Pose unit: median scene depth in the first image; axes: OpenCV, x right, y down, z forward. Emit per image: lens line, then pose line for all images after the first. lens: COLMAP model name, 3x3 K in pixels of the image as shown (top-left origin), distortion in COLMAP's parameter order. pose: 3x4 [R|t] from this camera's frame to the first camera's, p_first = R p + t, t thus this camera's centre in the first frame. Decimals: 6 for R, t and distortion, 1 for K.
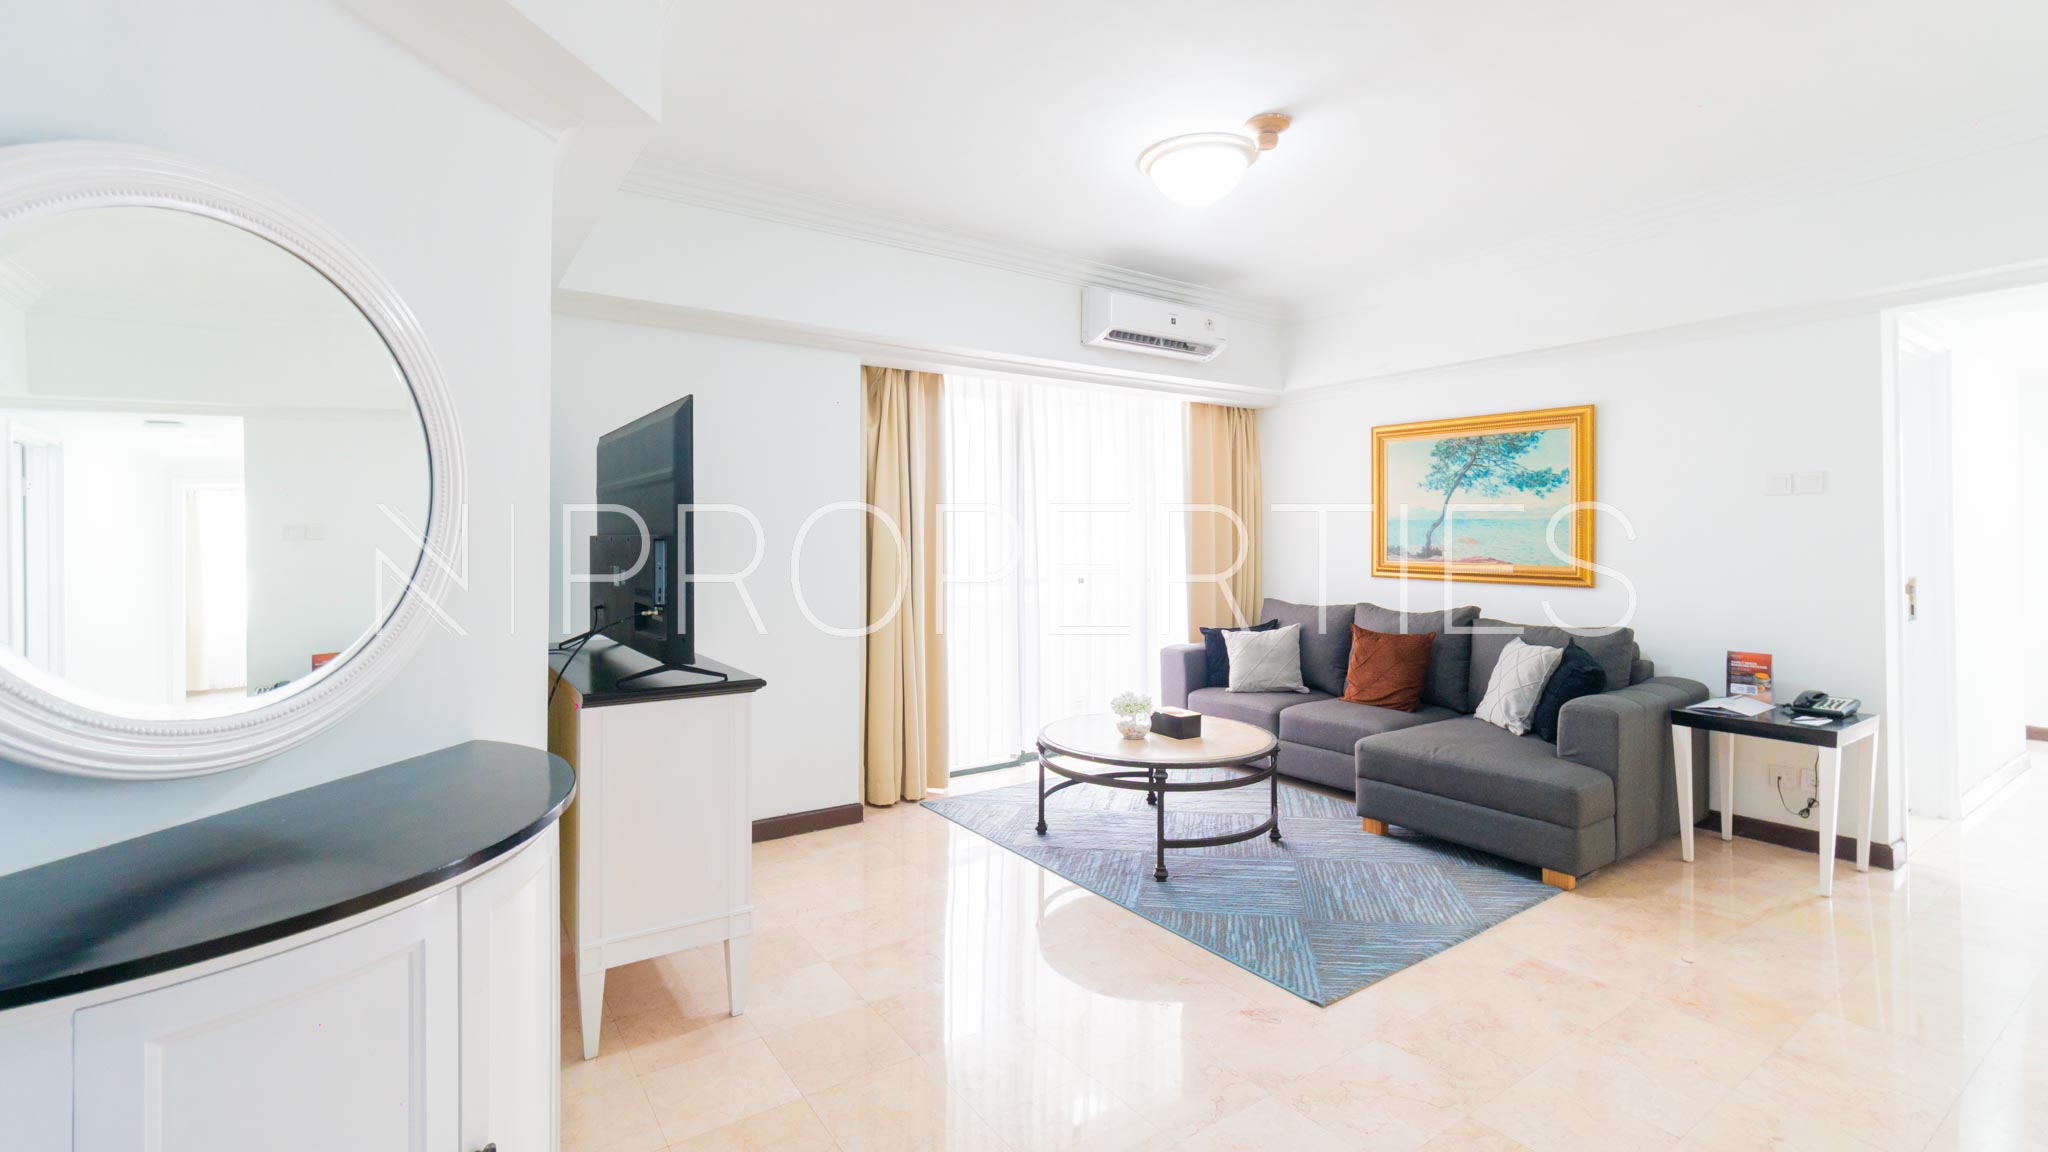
lens RADIAL K [[905.4, 0, 1017.1], [0, 905.4, 535.9], [0, 0, 1]] dist [-0.000202, 0.000727]
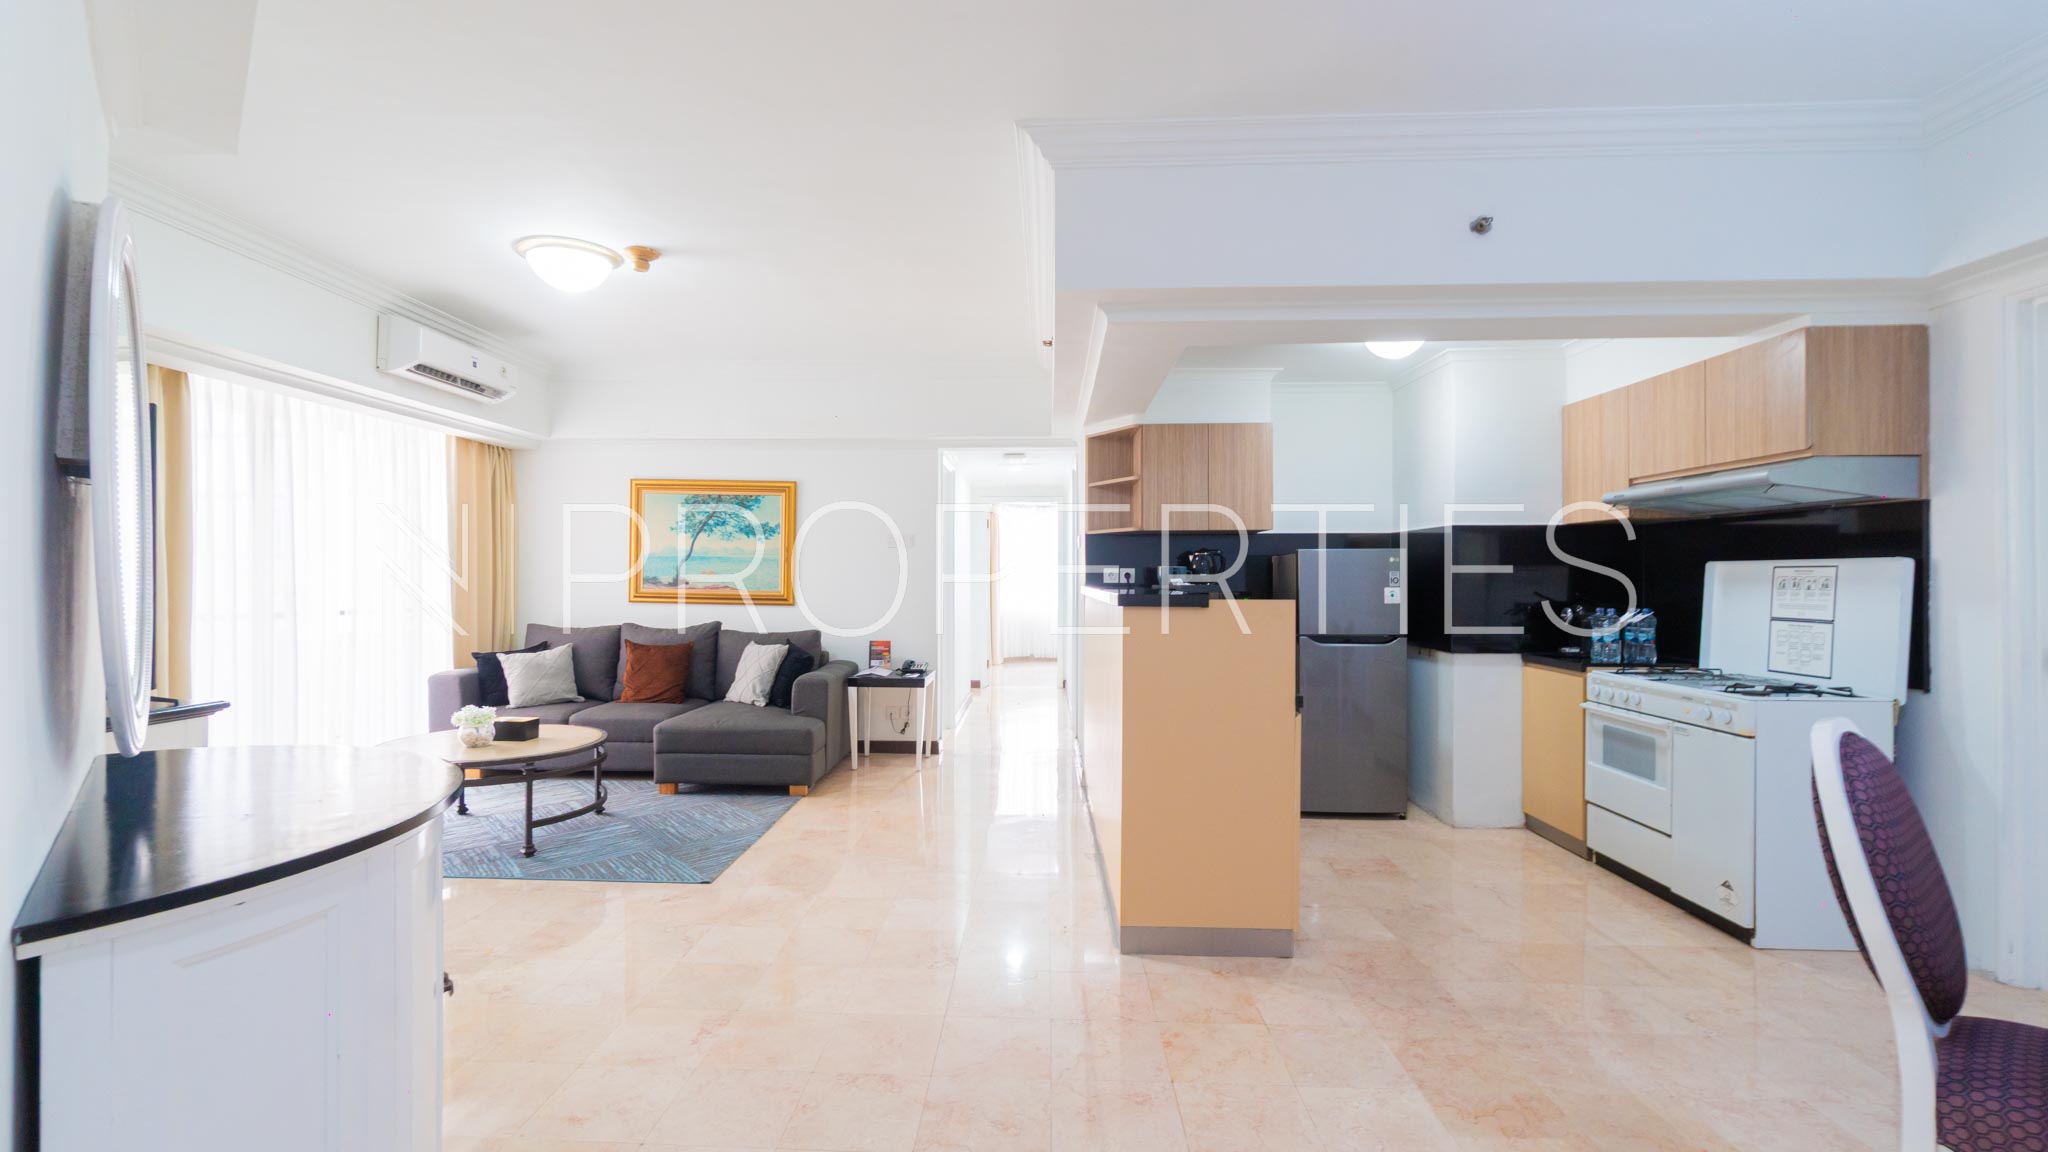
lens RADIAL K [[905.4, 0, 1021.6], [0, 905.4, 579.1], [0, 0, 1]] dist [-0.000202, 0.000727]
pose [[0.587152, 0.005680, 0.809457, -0.351272], [-0.010850, 0.999941, 0.000854, 0.009651], [-0.809404, -0.009284, 0.587179, -0.173314]]
